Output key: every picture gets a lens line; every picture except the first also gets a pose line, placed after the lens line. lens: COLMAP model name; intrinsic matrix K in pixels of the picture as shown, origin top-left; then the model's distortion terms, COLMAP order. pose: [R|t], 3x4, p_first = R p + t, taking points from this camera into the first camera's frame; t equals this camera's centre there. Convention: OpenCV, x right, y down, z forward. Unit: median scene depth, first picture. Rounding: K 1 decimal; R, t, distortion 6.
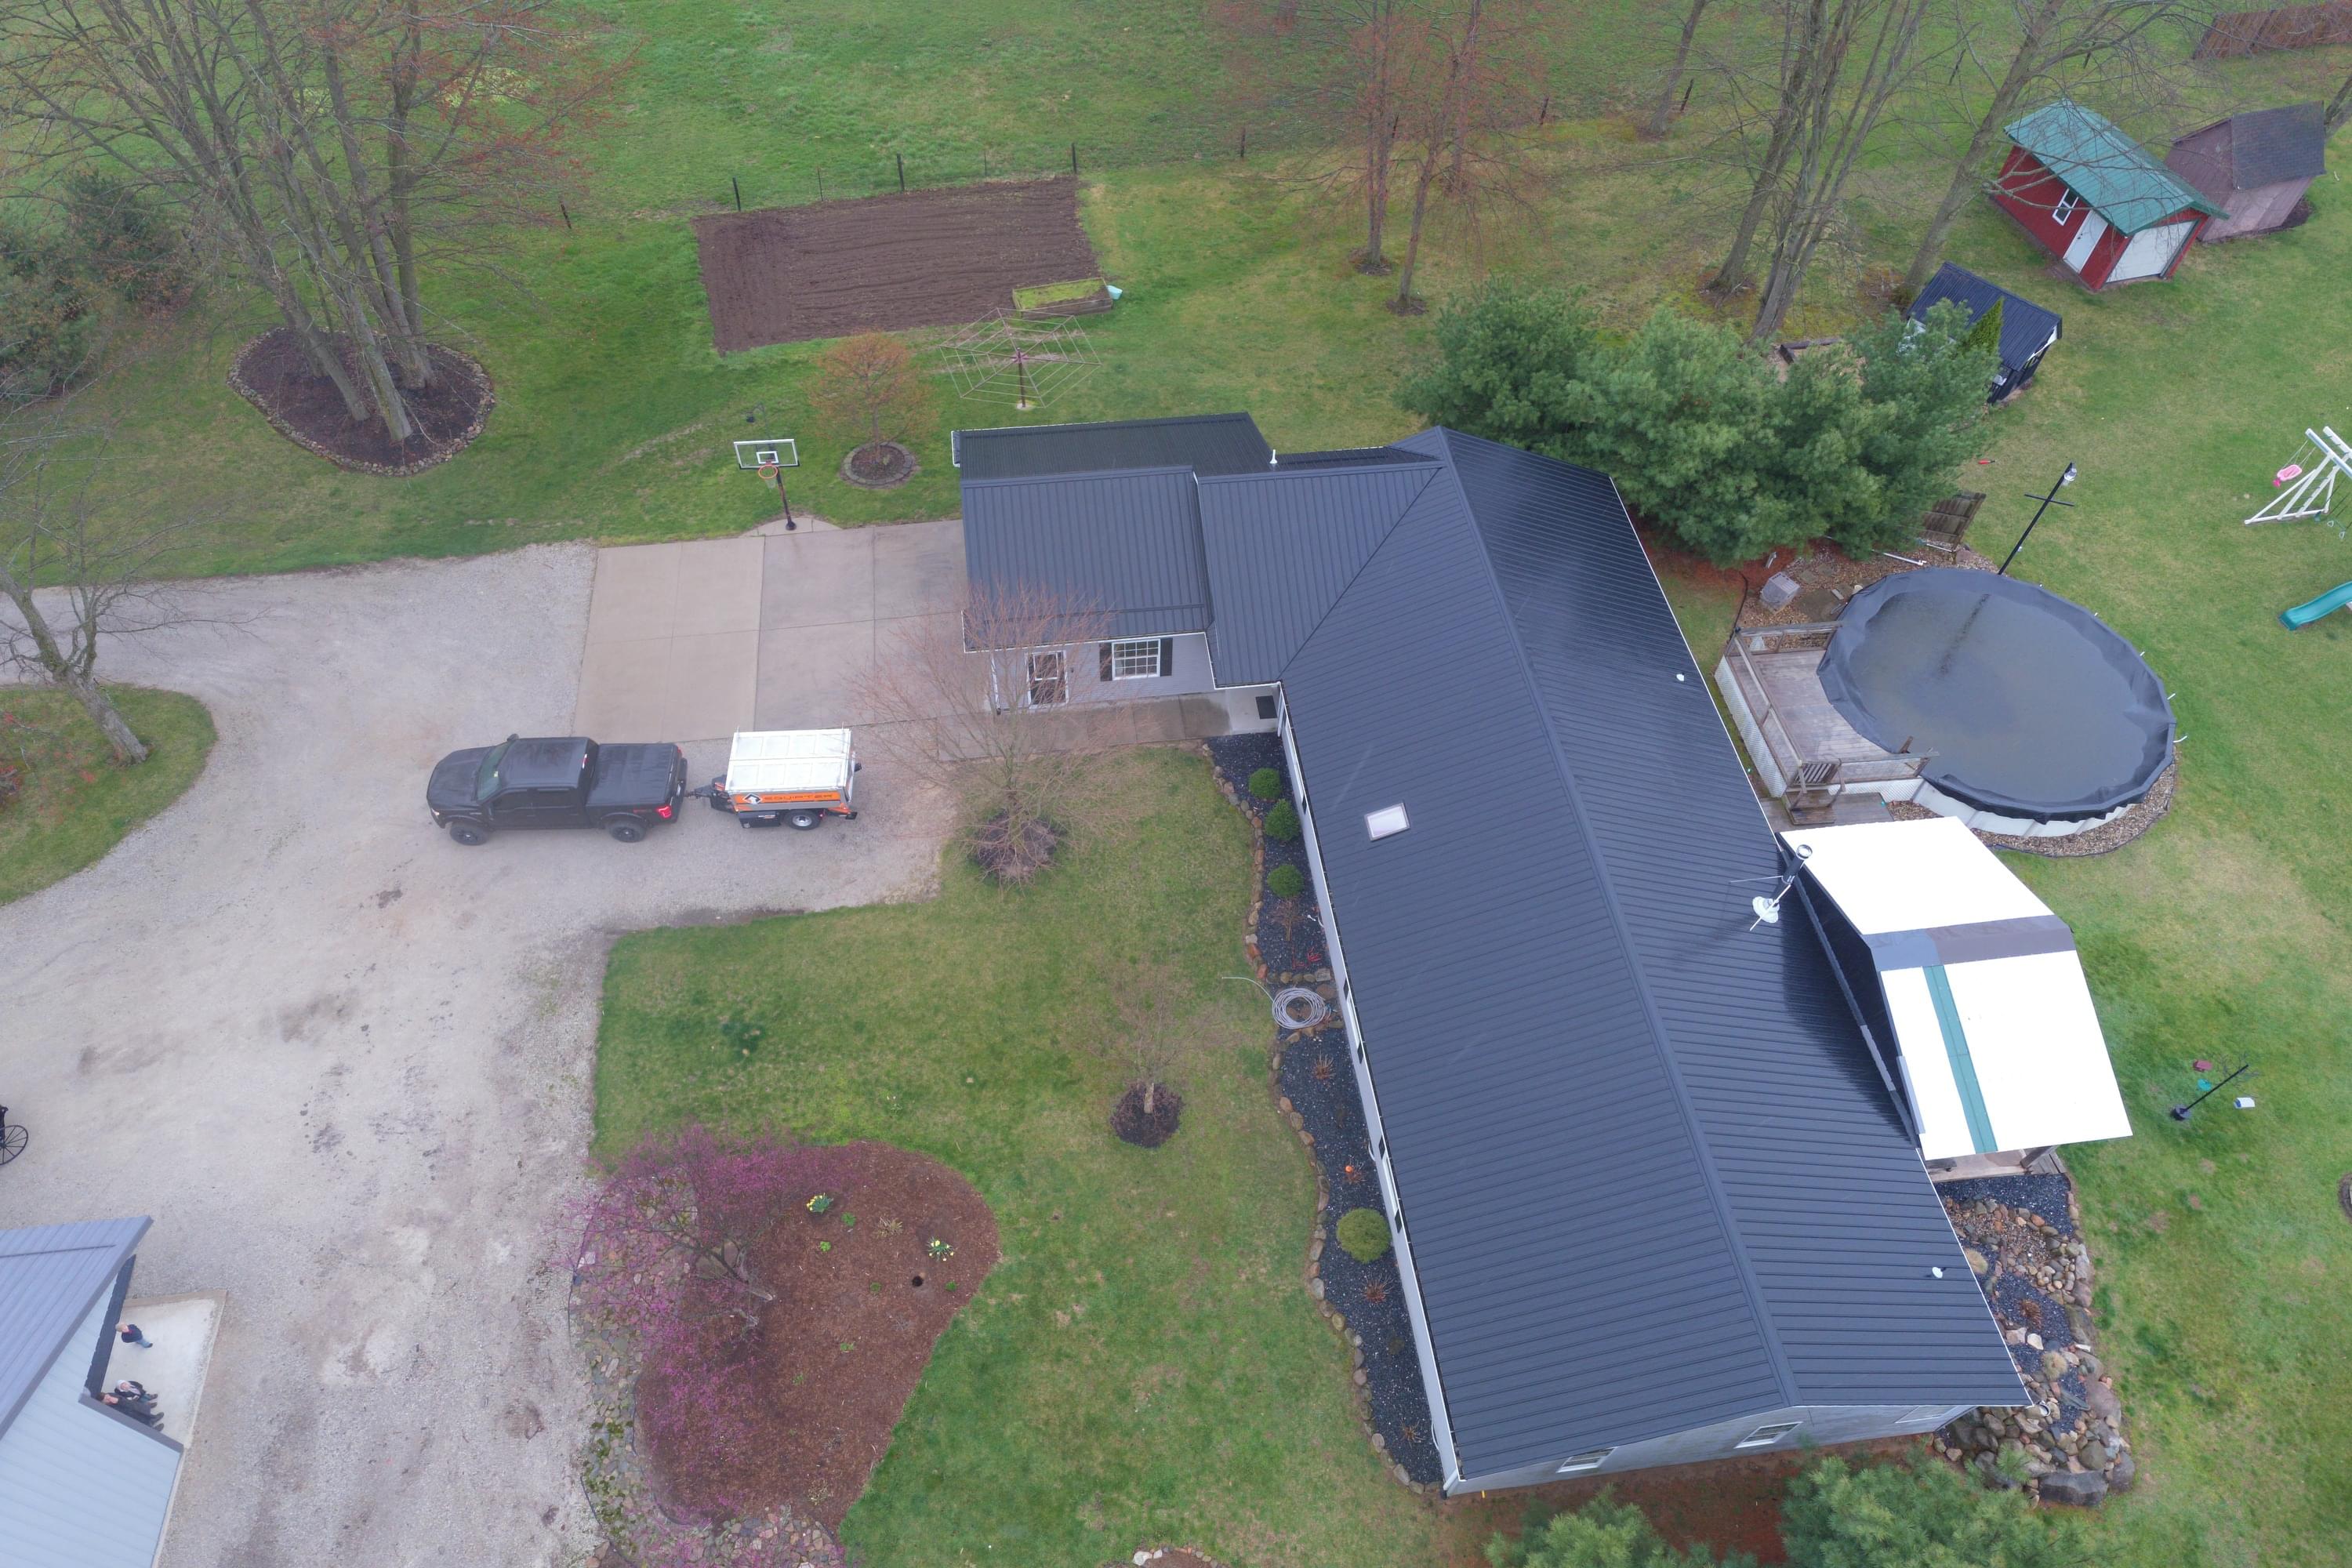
lens RADIAL K [[1465.9, 0, 1176.0], [0, 1465.9, 784.0], [0, 0, 1]] dist [0.016875, 0.002394]
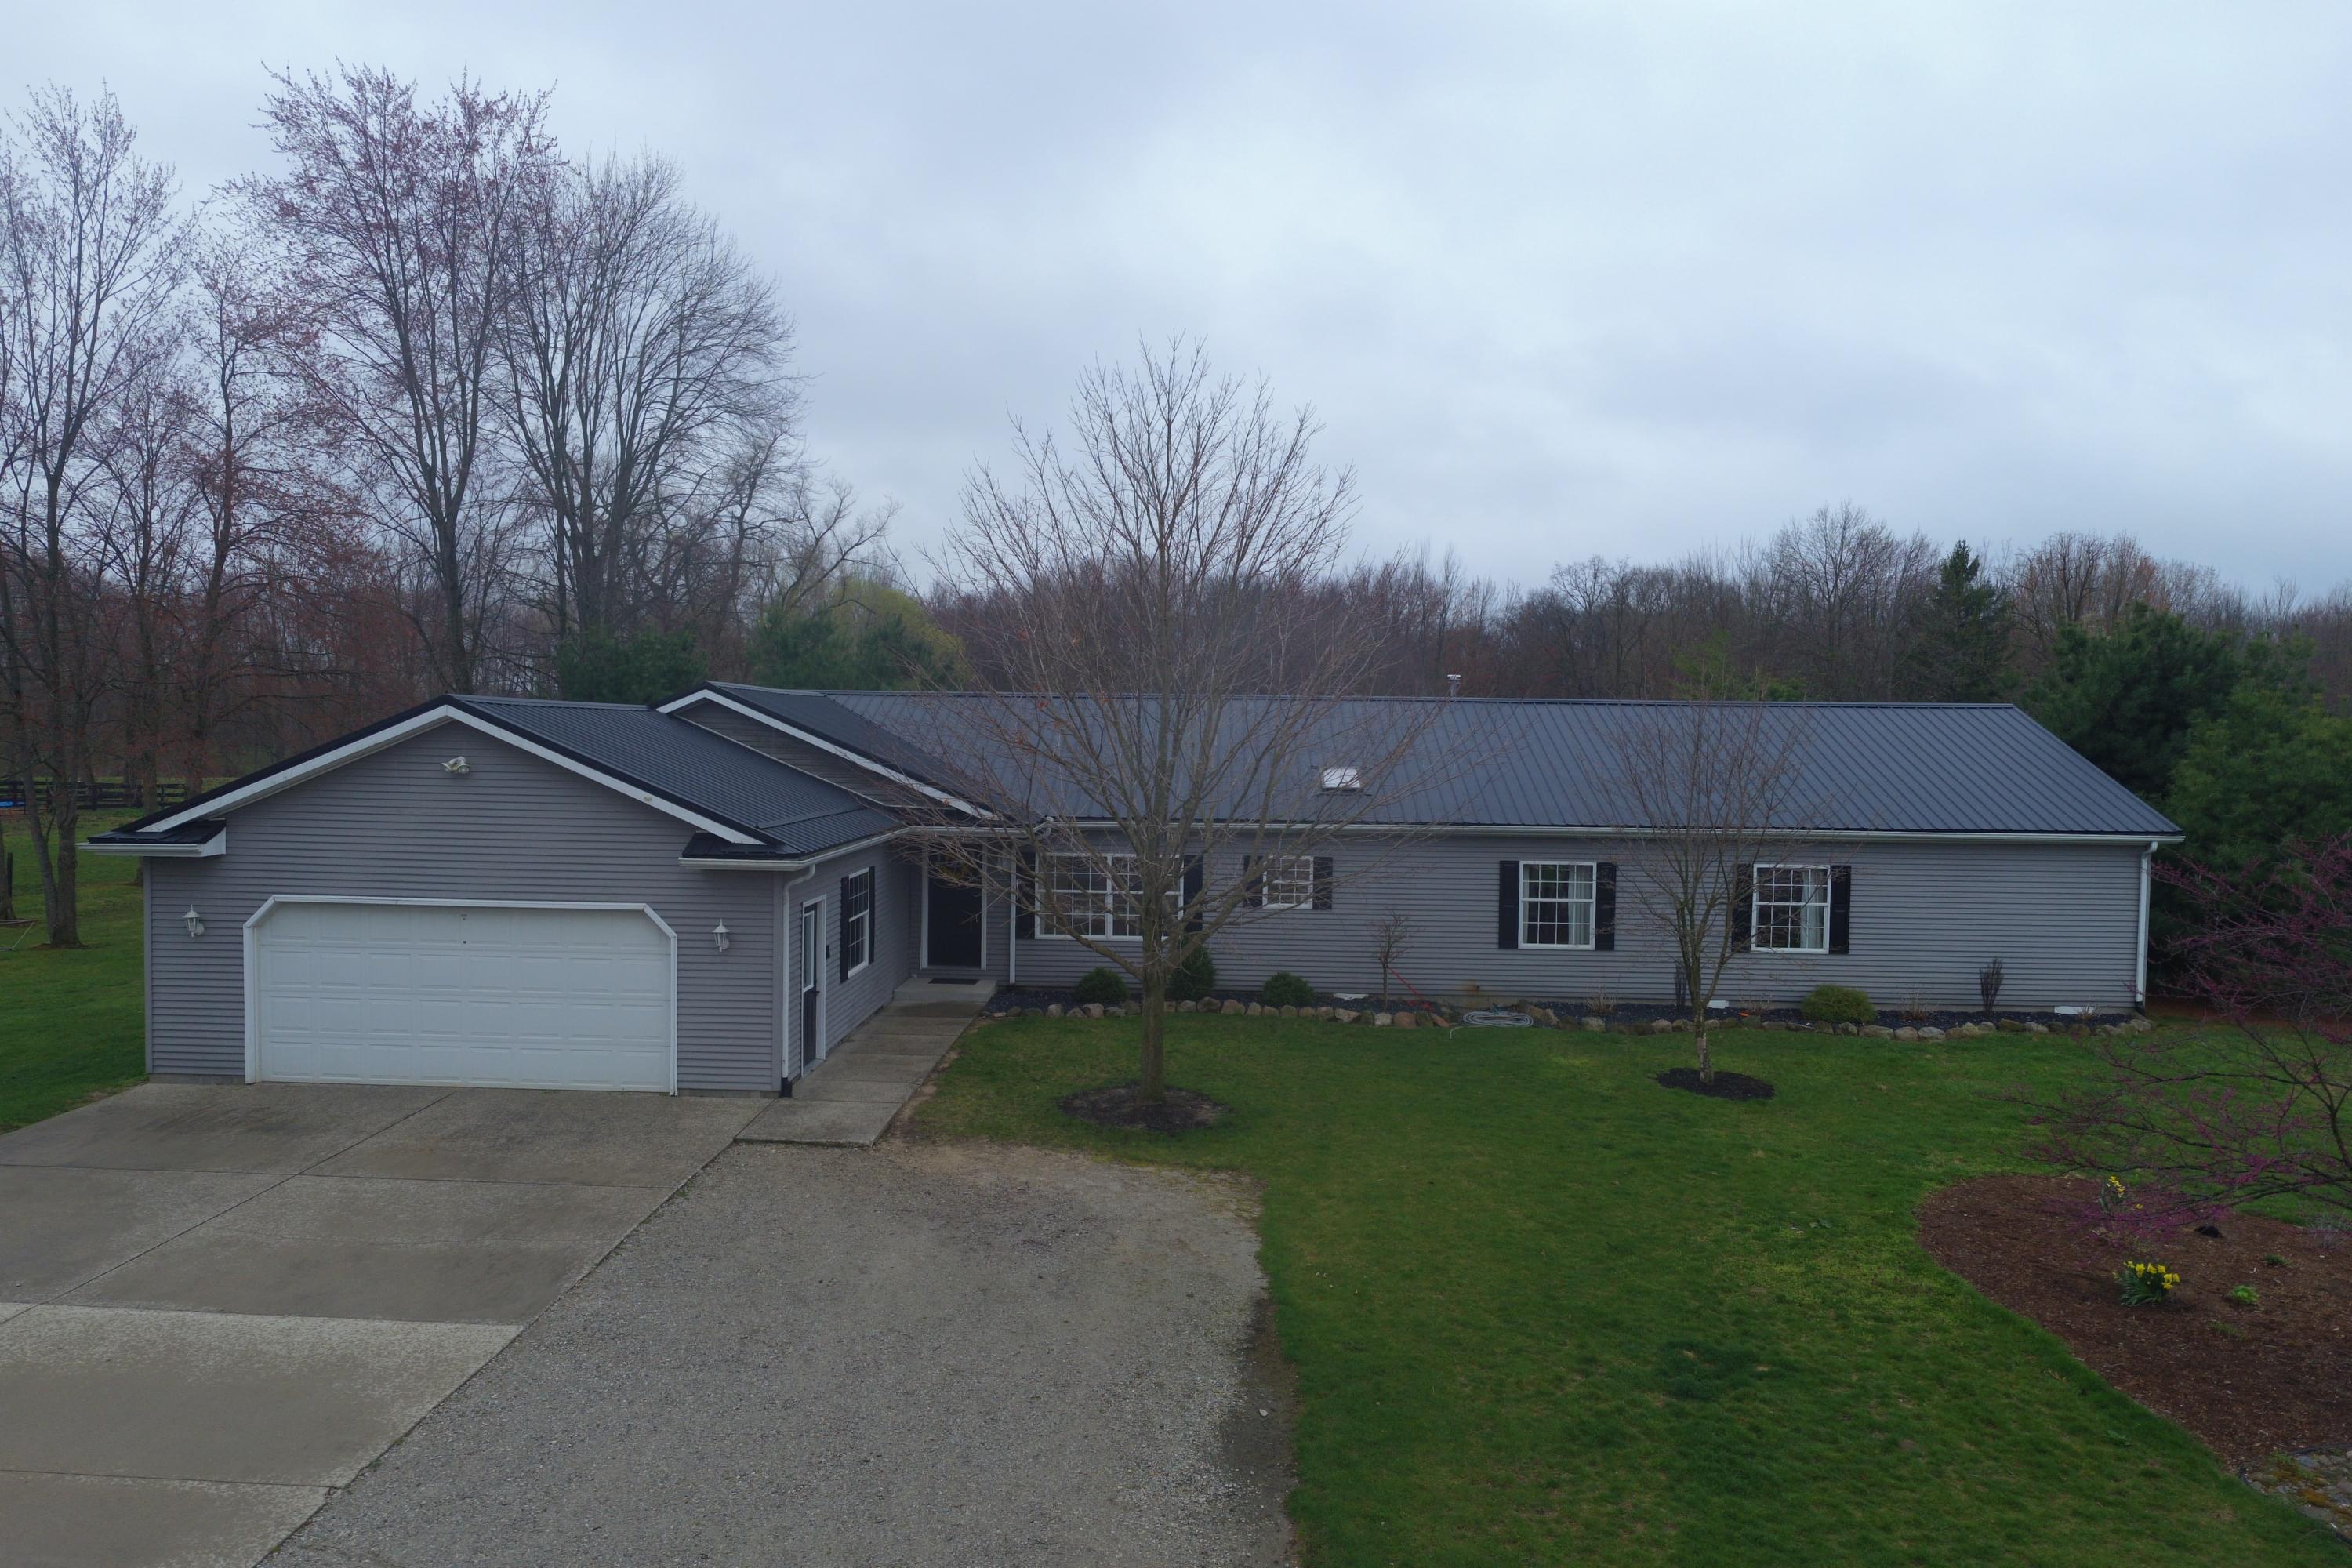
lens RADIAL K [[1480.6, 0, 1163.5], [0, 1480.6, 783.8], [0, 0, 1]] dist [0.003186, -0.000604]
pose [[0.160597, -0.047862, 0.985859, -0.675453], [0.778994, 0.619511, -0.096822, 0.032128], [-0.606116, 0.783528, 0.136776, 0.995887]]
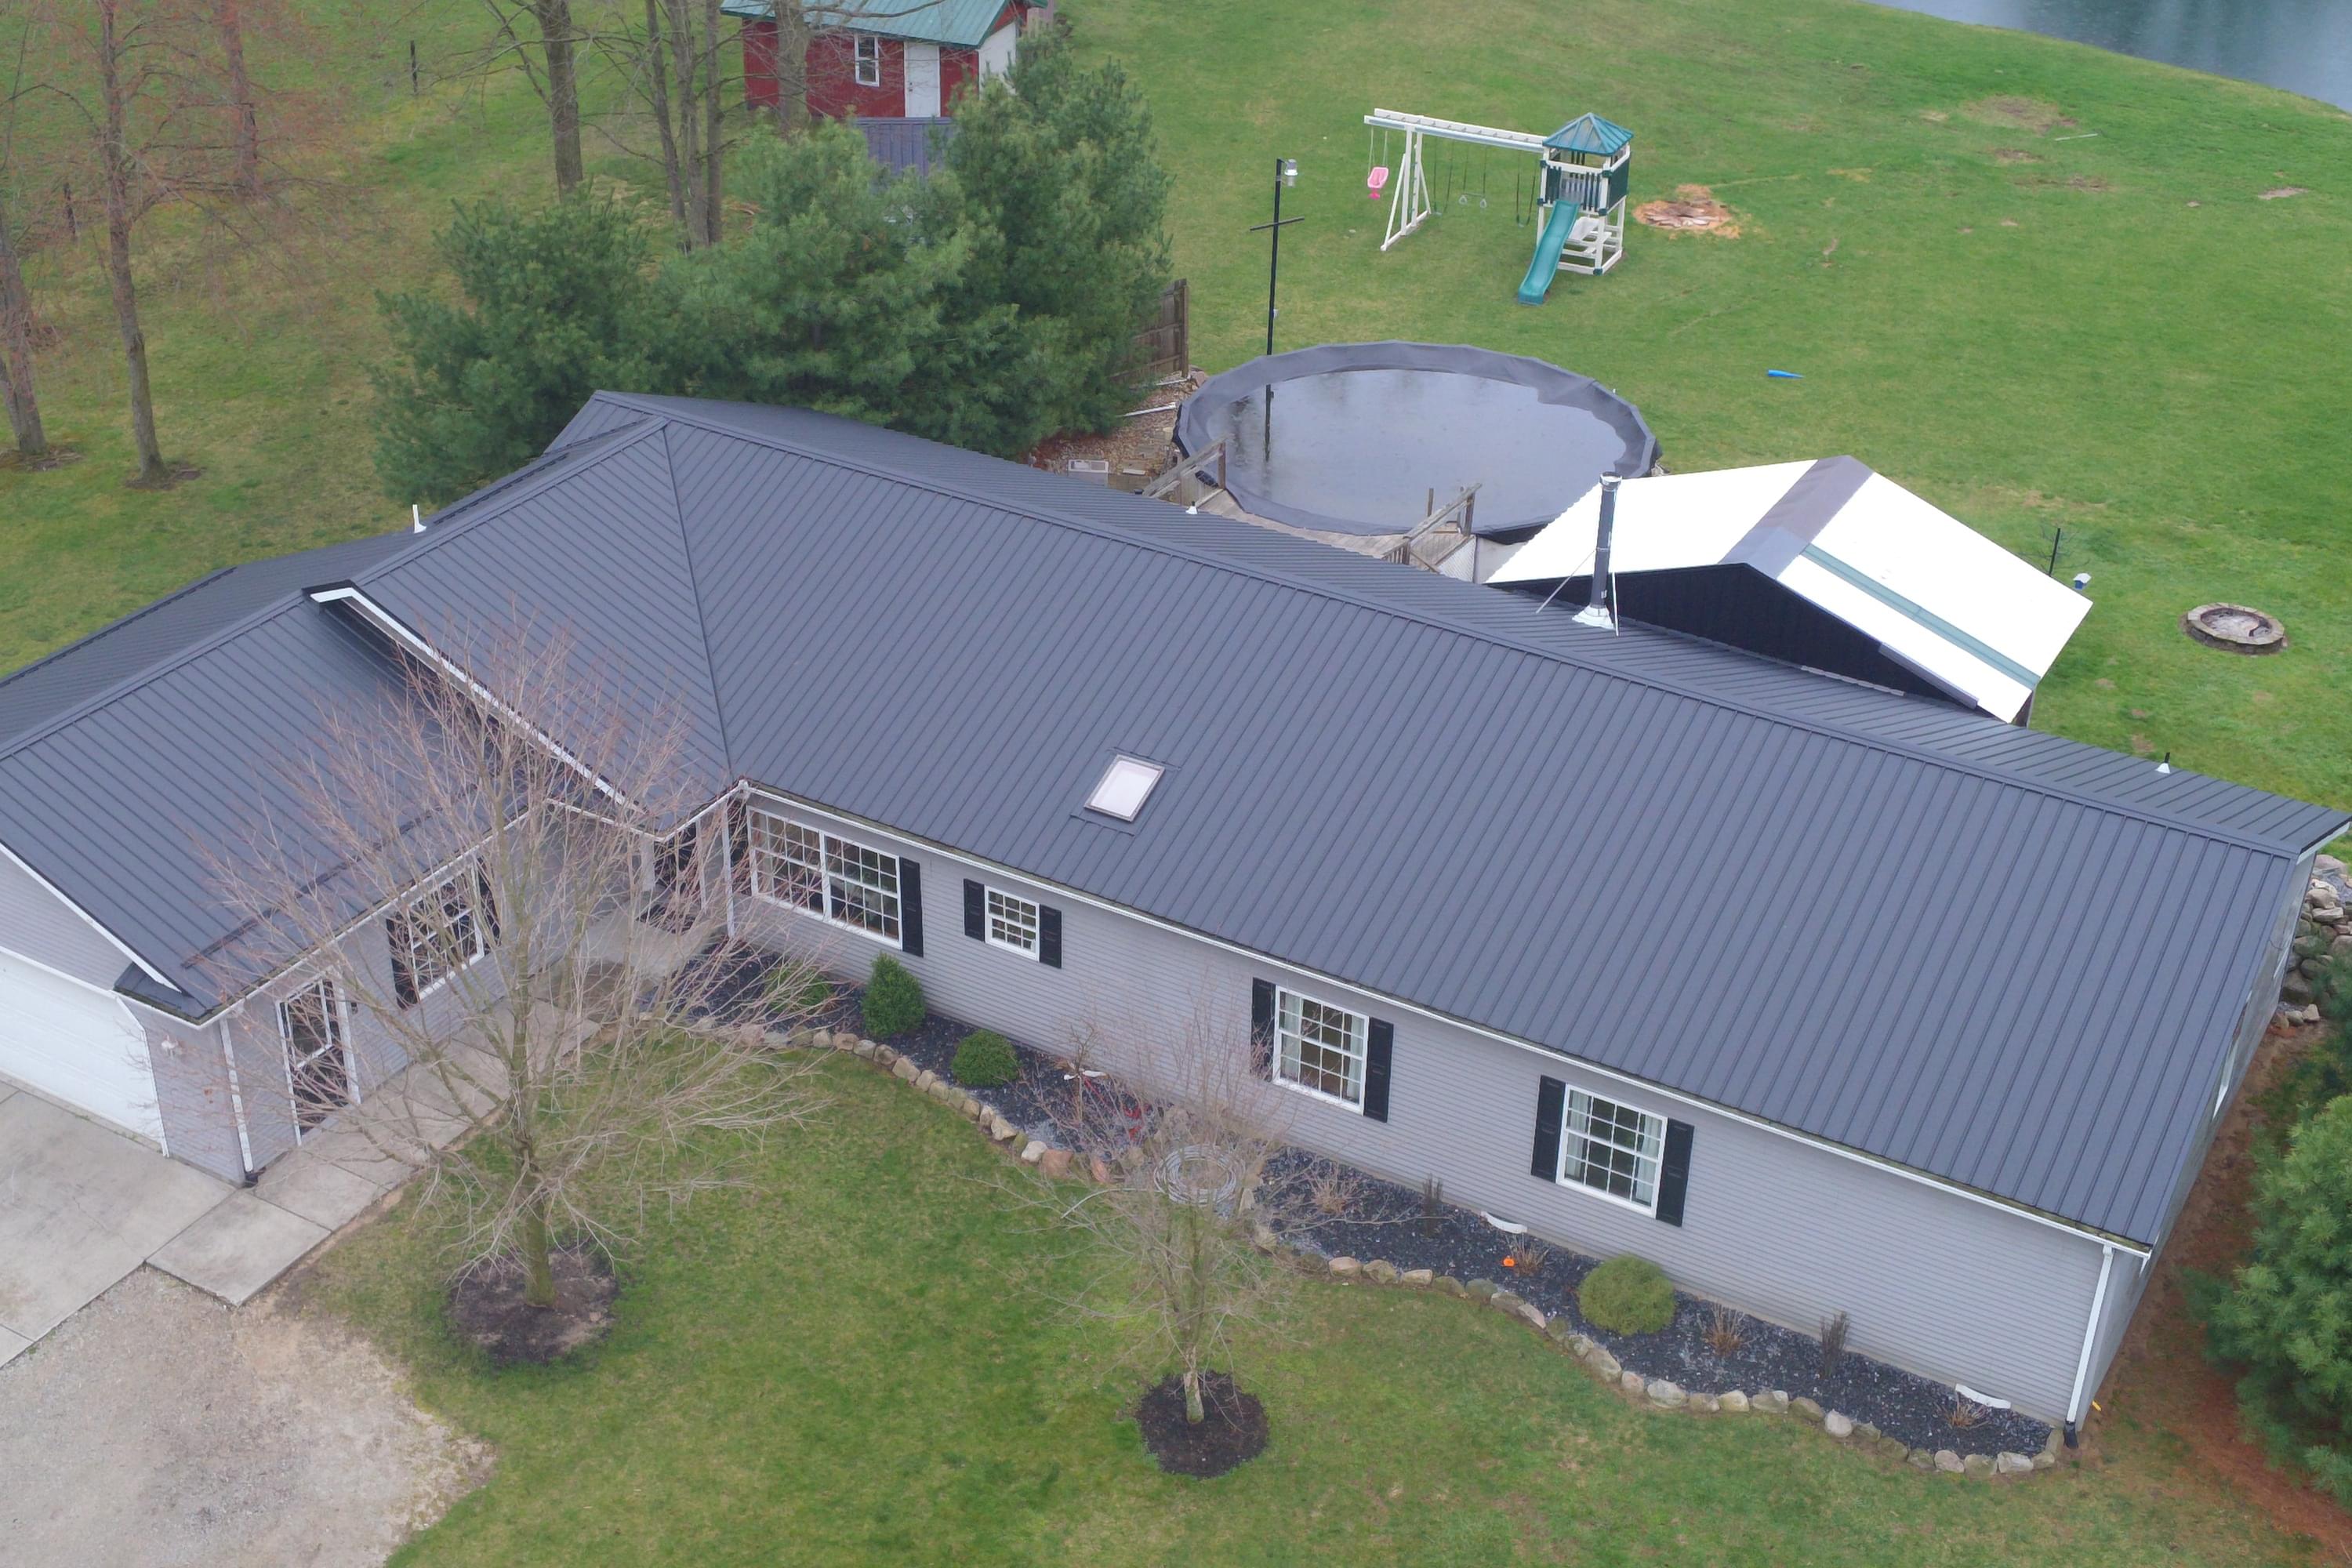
lens RADIAL K [[2949.7, 0, 1133.1], [0, 2949.7, 789.5], [0, 0, 1]] dist [0.023280, -0.026229]
pose [[0.615910, -0.405328, 0.675548, -0.653091], [0.624773, 0.773657, -0.105424, 0.155286], [-0.479910, 0.486996, 0.729741, 0.175959]]
